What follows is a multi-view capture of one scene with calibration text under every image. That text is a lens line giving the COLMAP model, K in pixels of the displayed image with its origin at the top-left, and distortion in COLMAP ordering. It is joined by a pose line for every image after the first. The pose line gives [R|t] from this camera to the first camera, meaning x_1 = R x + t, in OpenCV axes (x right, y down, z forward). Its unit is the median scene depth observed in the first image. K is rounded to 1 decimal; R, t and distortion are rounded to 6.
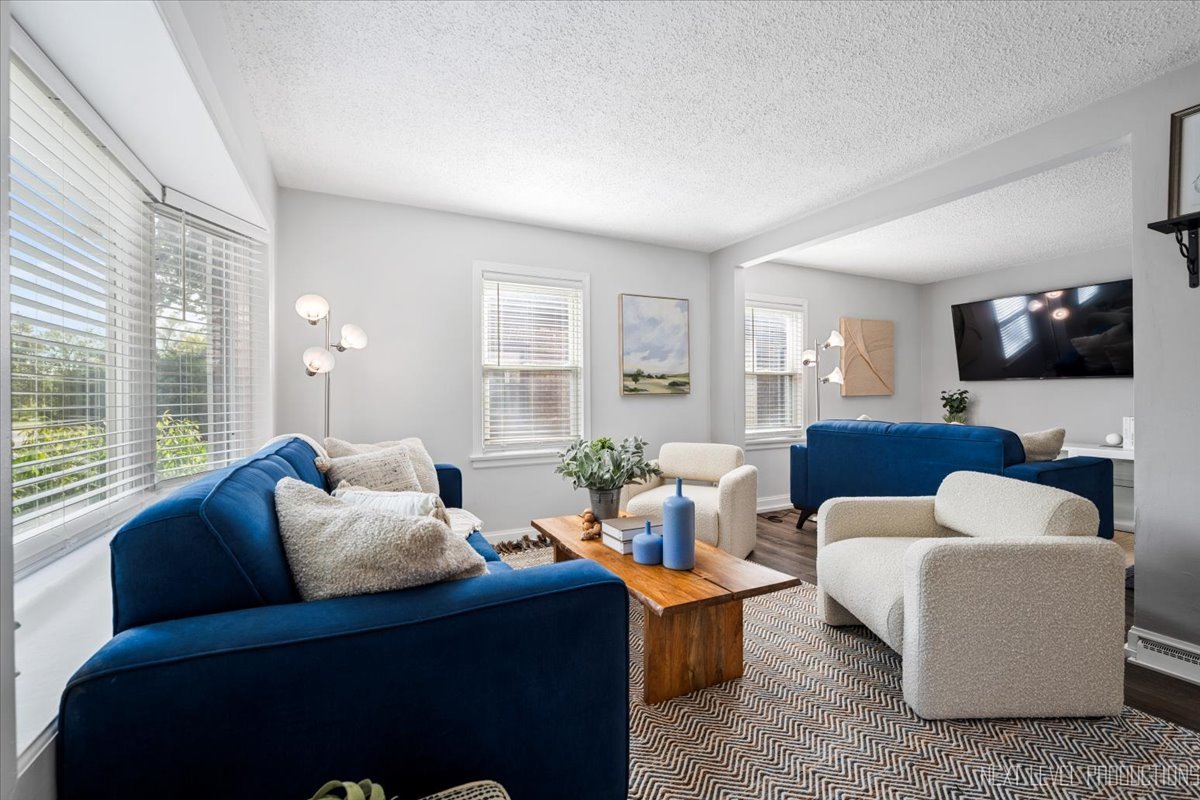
lens RADIAL K [[472.5, 0, 599.2], [0, 472.5, 401.6], [0, 0, 1]] dist [0.001425, 0.000060]
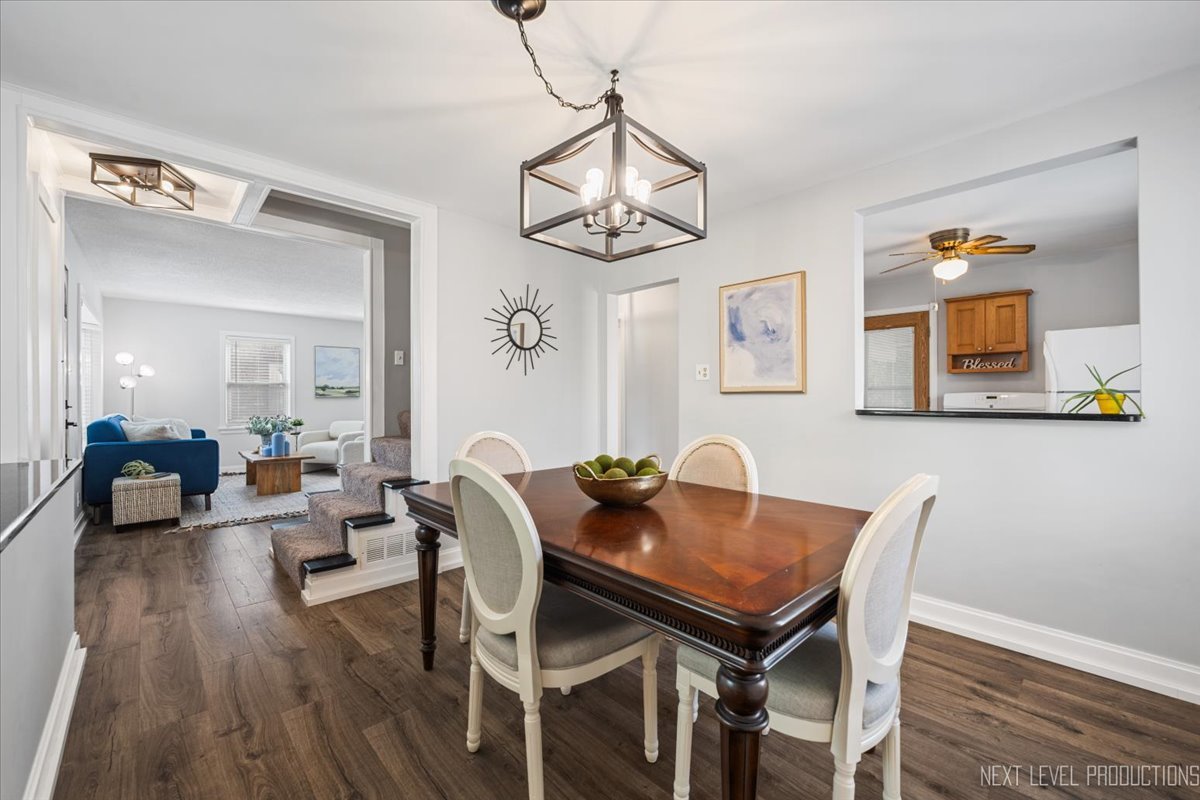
lens RADIAL K [[472.5, 0, 602.3], [0, 472.5, 396.6], [0, 0, 1]] dist [0.001425, 0.000060]
pose [[0.962323, 0.004332, 0.271874, 0.665194], [-0.002232, 0.999965, -0.008033, -0.004180], [-0.271899, 0.007123, 0.962299, -1.223644]]
